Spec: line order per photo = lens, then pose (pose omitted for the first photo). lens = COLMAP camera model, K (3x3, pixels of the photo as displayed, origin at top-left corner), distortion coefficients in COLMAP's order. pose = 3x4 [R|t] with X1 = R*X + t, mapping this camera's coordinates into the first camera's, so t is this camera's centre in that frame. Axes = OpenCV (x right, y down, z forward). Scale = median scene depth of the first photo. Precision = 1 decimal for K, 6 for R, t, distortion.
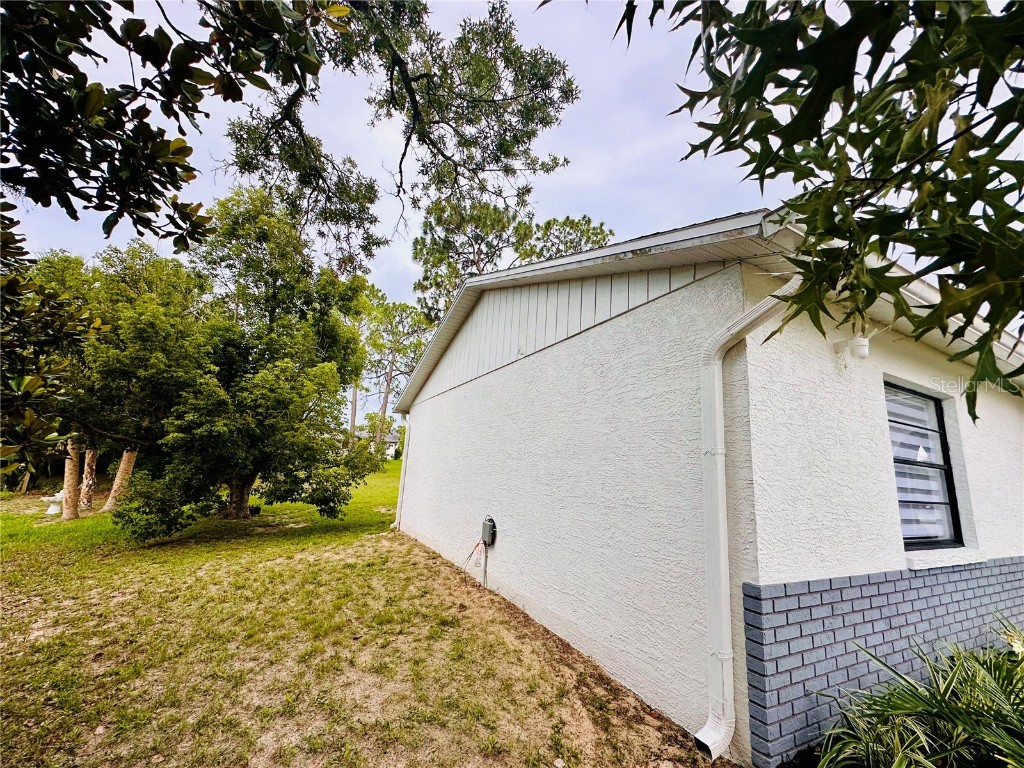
lens RADIAL K [[412.4, 0, 512.6], [0, 412.4, 388.3], [0, 0, 1]] dist [-0.003781, -0.000504]
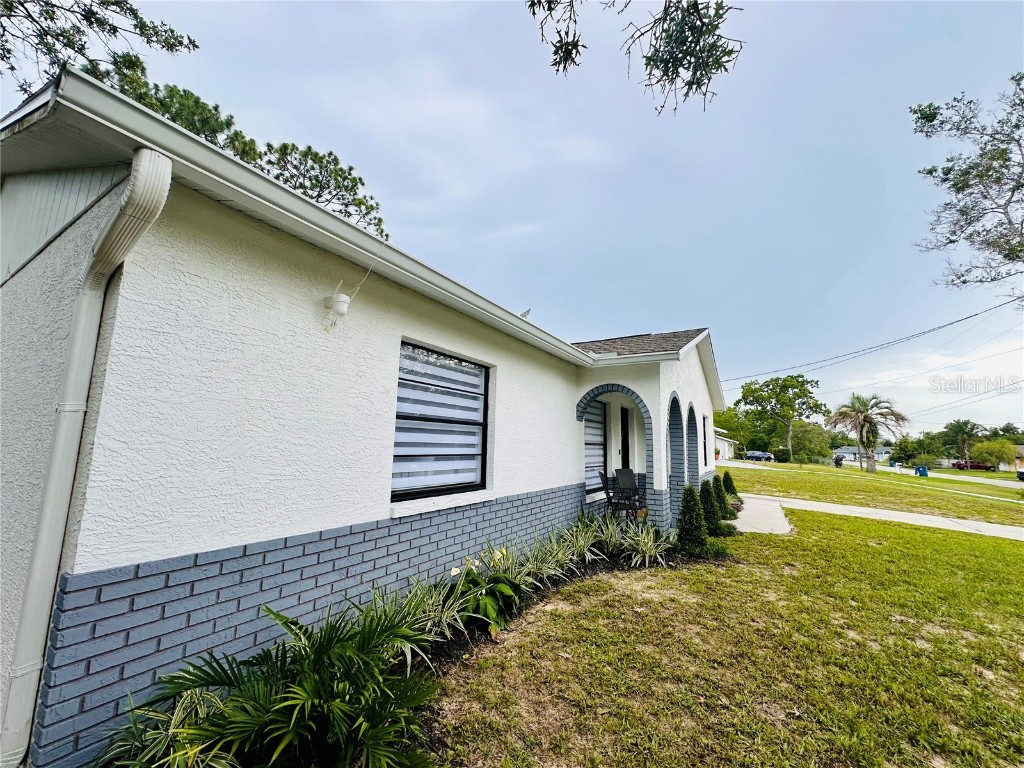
lens RADIAL K [[412.4, 0, 518.3], [0, 412.4, 388.0], [0, 0, 1]] dist [-0.003781, -0.000504]
pose [[0.844030, 0.028698, 0.535527, 0.481605], [-0.073627, 0.995313, 0.062704, 0.004541], [-0.531217, -0.092354, 0.842187, -0.048055]]
